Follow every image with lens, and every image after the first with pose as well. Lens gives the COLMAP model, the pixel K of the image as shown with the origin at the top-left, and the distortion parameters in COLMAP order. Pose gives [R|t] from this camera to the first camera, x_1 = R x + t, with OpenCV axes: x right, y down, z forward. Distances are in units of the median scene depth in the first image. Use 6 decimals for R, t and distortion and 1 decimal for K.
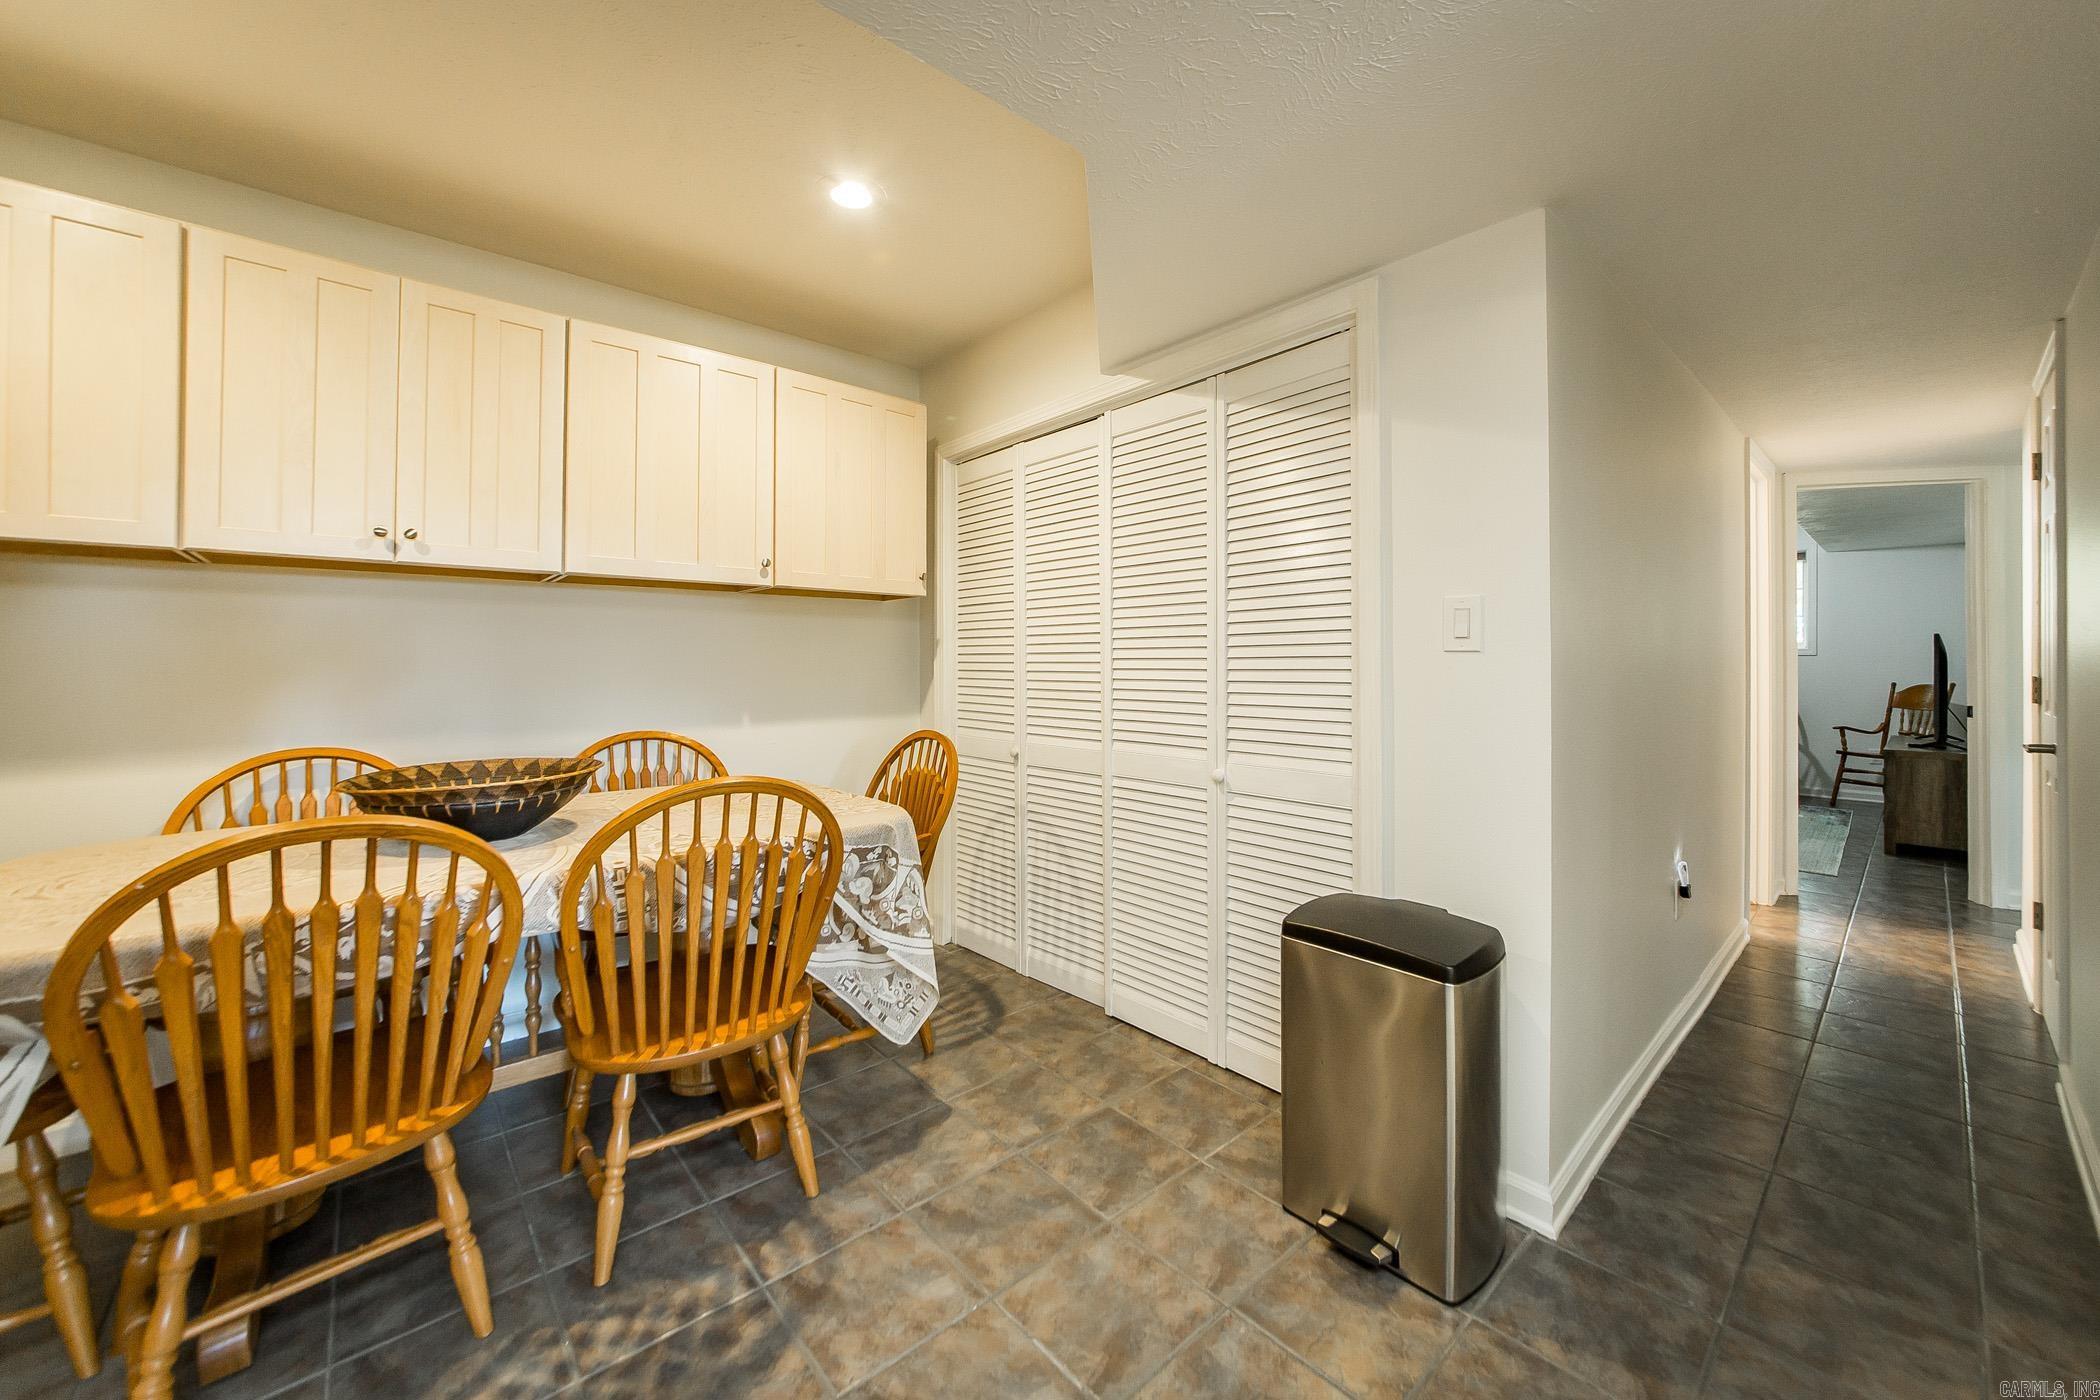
lens RADIAL K [[781.8, 0, 1055.7], [0, 781.8, 658.9], [0, 0, 1]] dist [-0.007587, 0.000097]
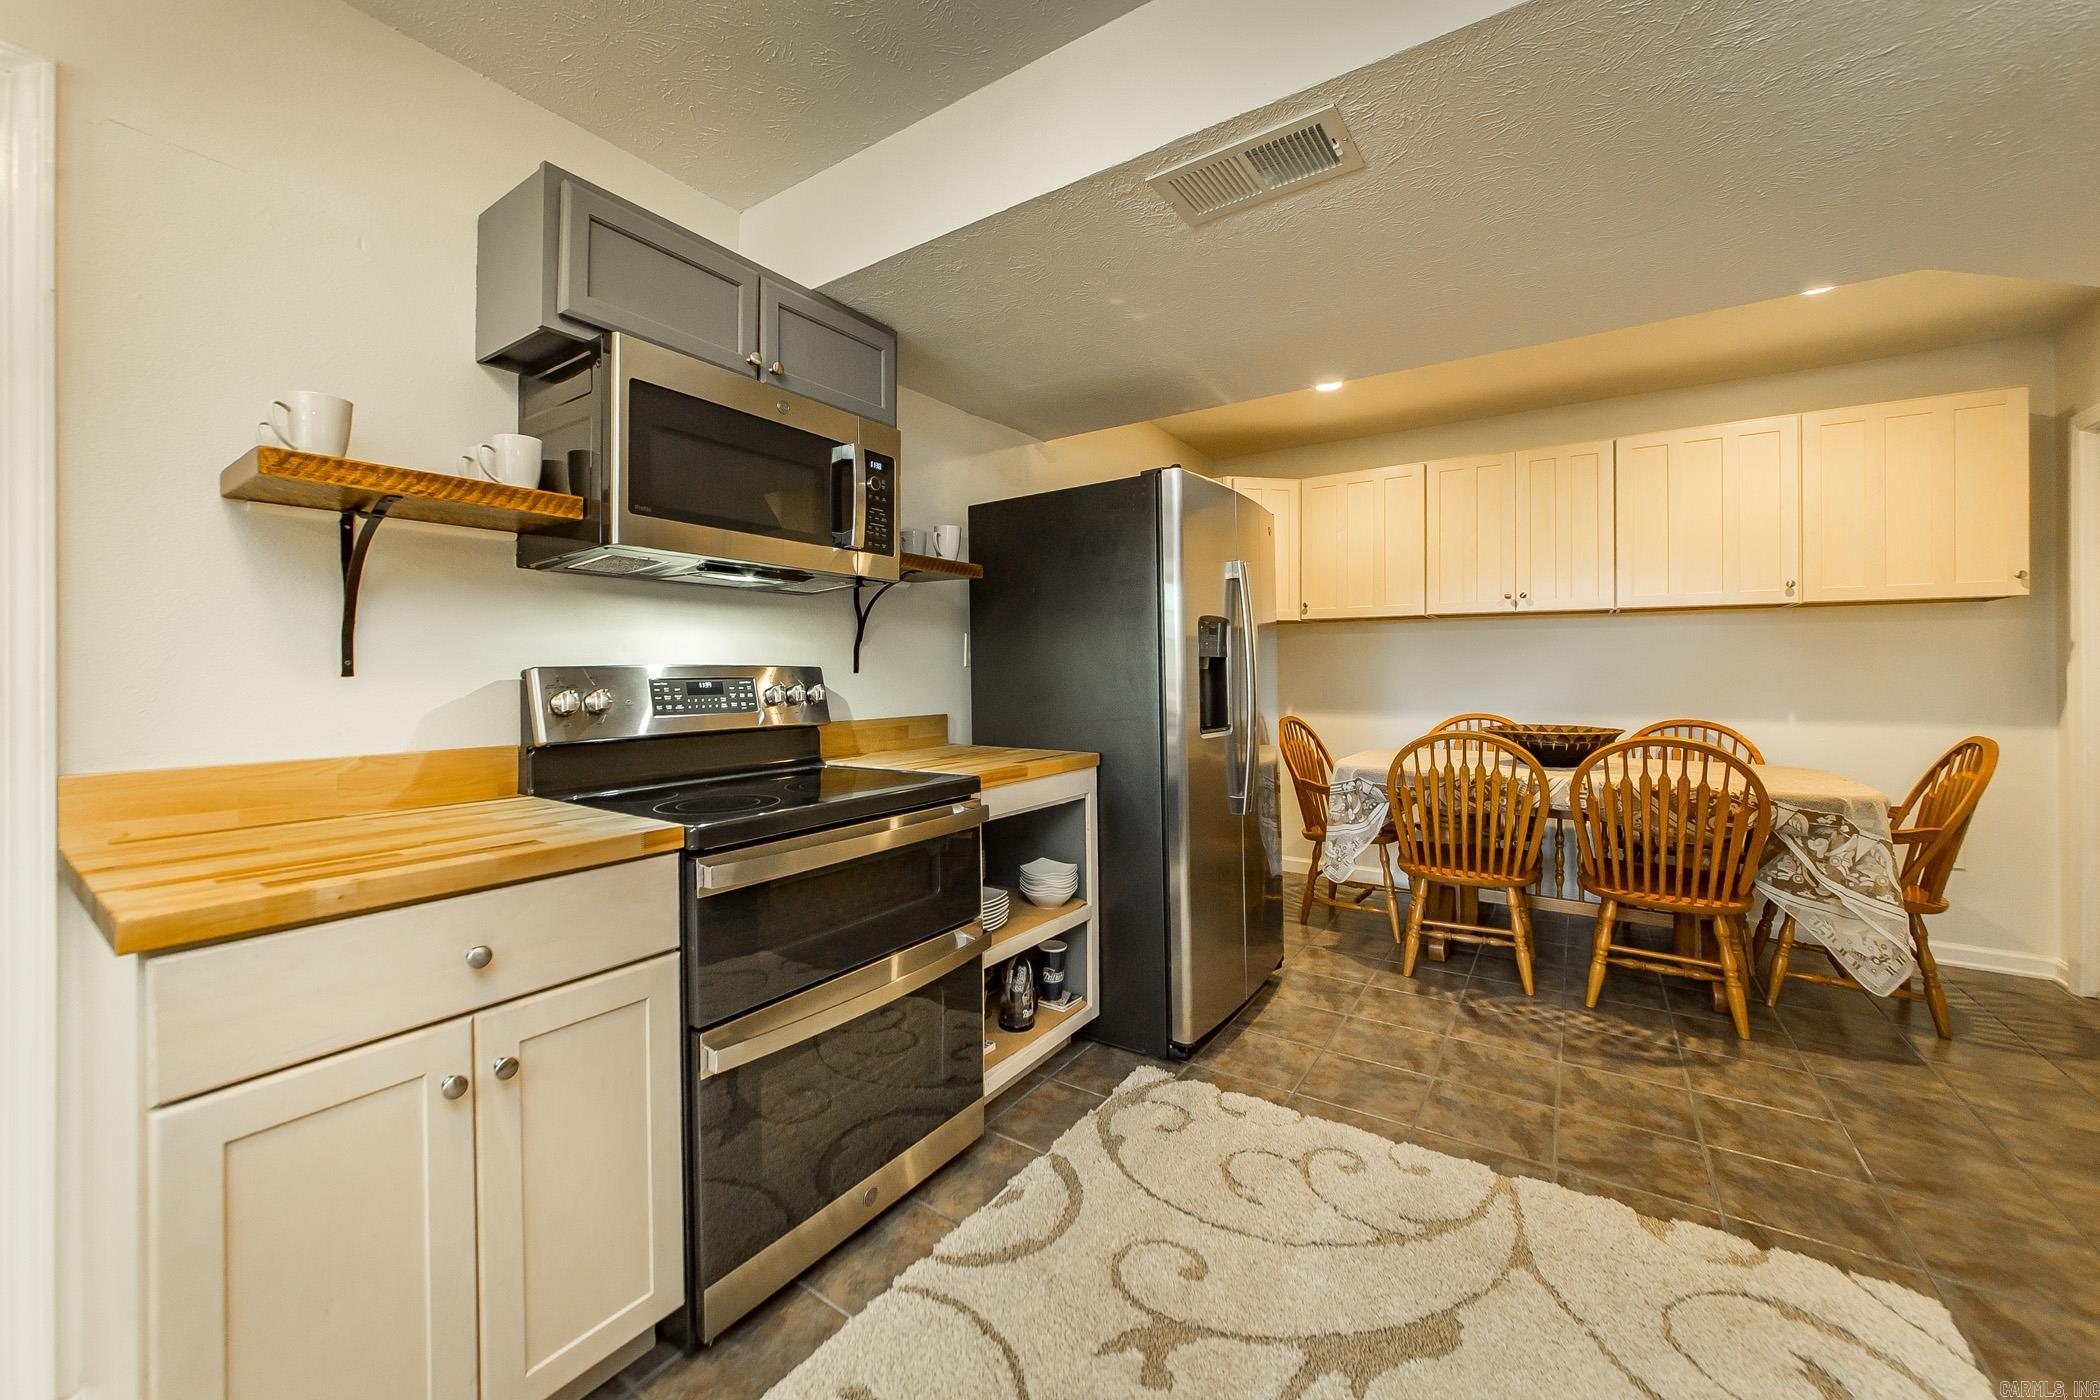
lens RADIAL K [[781.8, 0, 1055.7], [0, 781.8, 658.9], [0, 0, 1]] dist [-0.007587, 0.000097]
pose [[0.250540, -0.015649, -0.967980, 0.711483], [0.003678, 0.999878, -0.015213, 0.006716], [0.968099, 0.000252, 0.250567, -0.544831]]
